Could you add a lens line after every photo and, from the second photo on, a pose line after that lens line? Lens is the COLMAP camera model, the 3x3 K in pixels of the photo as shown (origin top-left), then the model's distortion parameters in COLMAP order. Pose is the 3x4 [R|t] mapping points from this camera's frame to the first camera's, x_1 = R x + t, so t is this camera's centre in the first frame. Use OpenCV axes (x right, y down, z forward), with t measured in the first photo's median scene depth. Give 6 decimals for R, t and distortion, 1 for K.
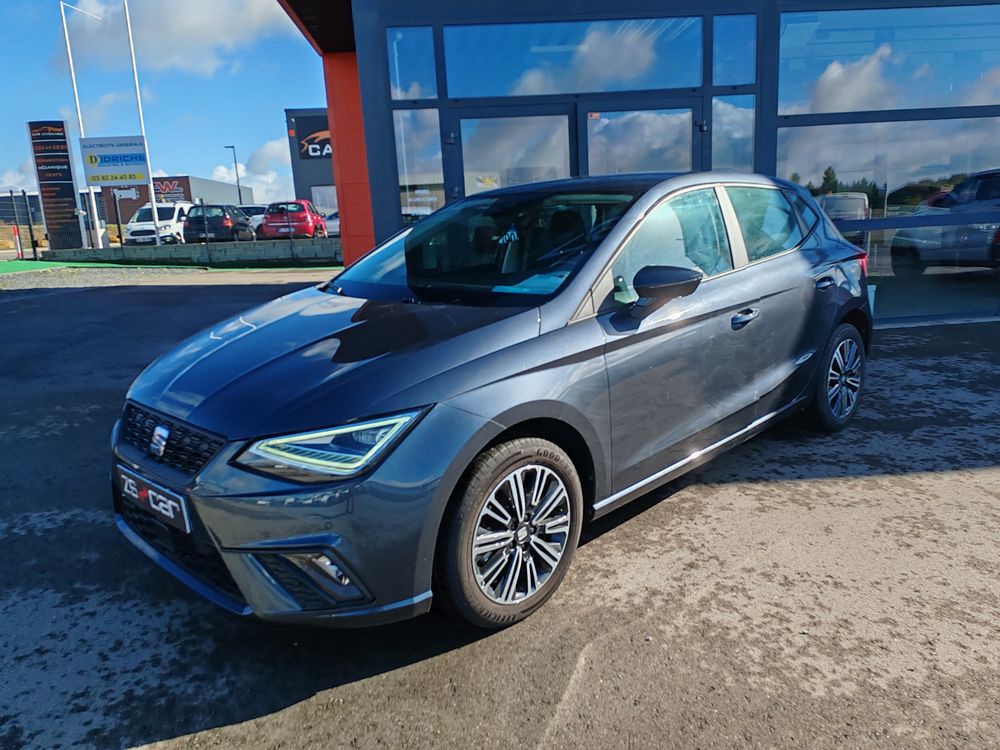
lens RADIAL K [[747.8, 0, 533.2], [0, 747.8, 375.1], [0, 0, 1]] dist [0.103788, -0.131935]
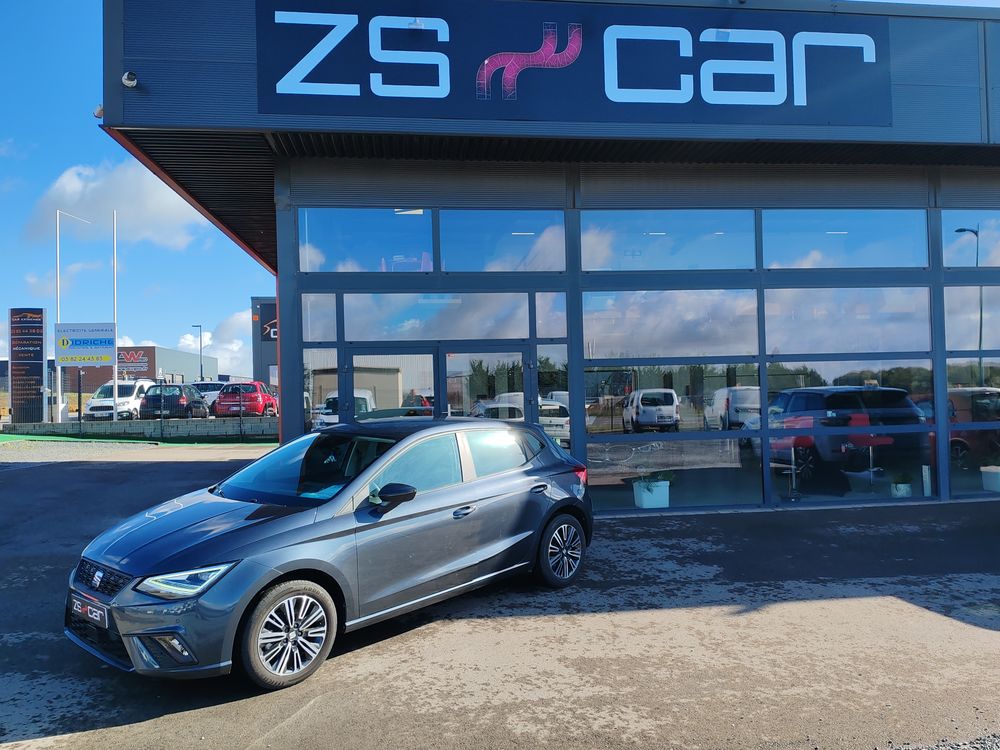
lens RADIAL K [[757.2, 0, 530.8], [0, 757.2, 374.4], [0, 0, 1]] dist [0.068647, -0.082154]
pose [[0.998742, 0.026119, 0.042799, 0.414493], [-0.015824, 0.974172, -0.225253, 0.004061], [-0.047577, 0.224293, 0.973360, -0.867135]]
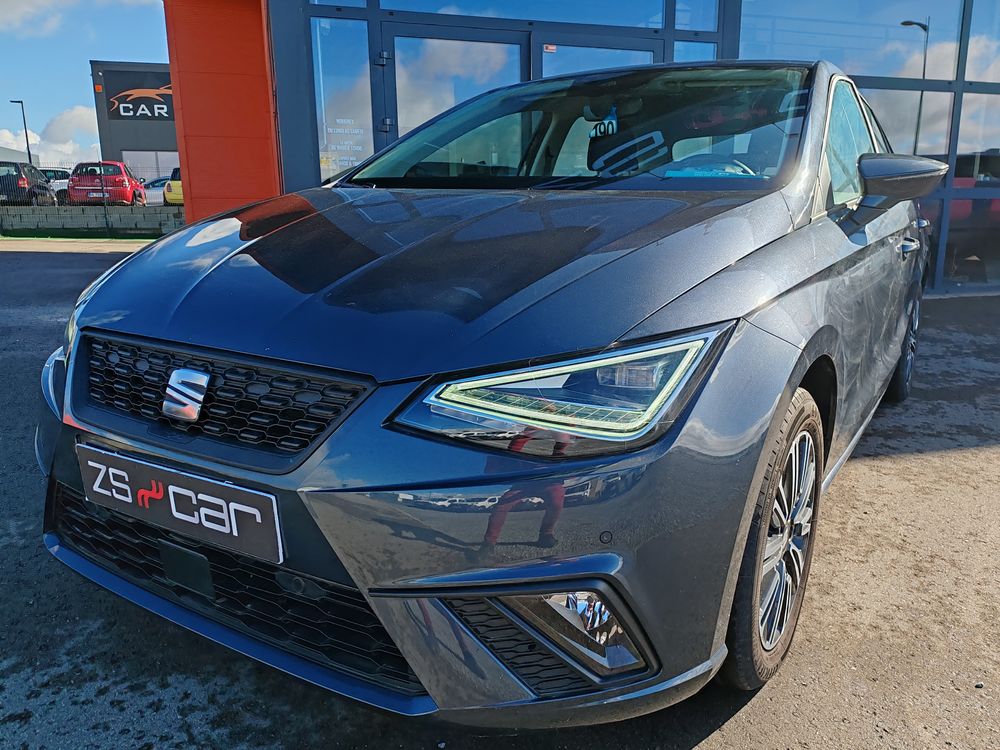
lens RADIAL K [[757.2, 0, 530.8], [0, 757.2, 374.4], [0, 0, 1]] dist [0.068647, -0.082154]
pose [[0.976309, -0.001570, 0.216375, -0.322784], [0.000140, 0.999978, 0.006623, 0.059970], [-0.216381, -0.006436, 0.976288, 0.364320]]
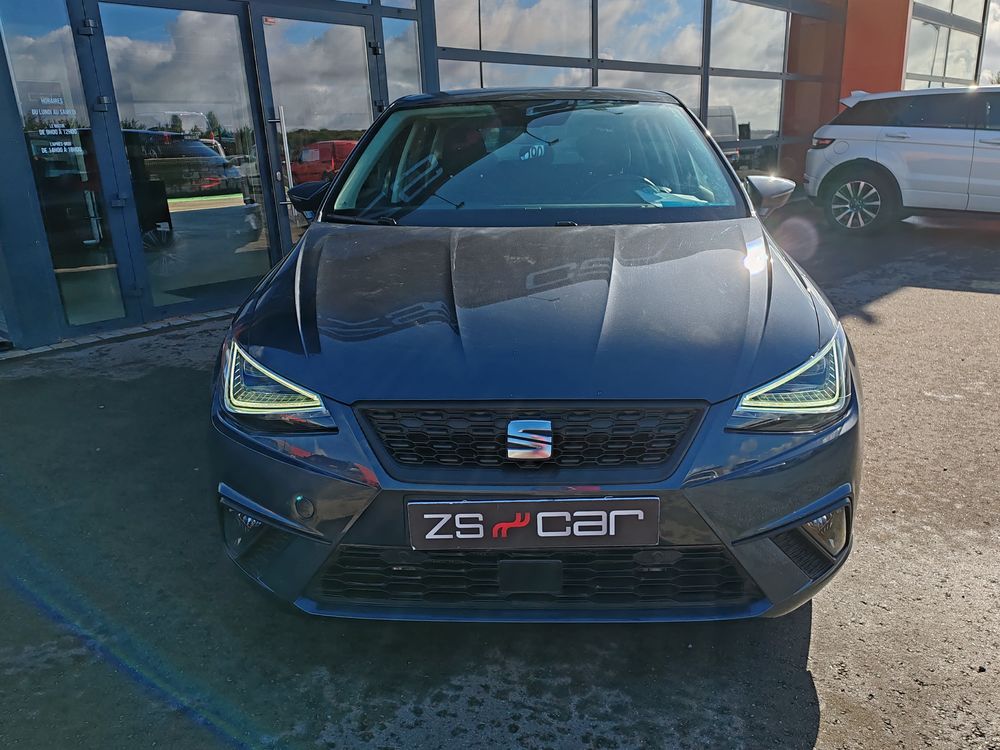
lens RADIAL K [[757.2, 0, 530.8], [0, 757.2, 374.4], [0, 0, 1]] dist [0.068647, -0.082154]
pose [[0.739105, -0.174382, 0.650626, -0.799350], [0.133166, 0.984672, 0.112638, -0.039753], [-0.660295, 0.003390, 0.750998, 0.434172]]
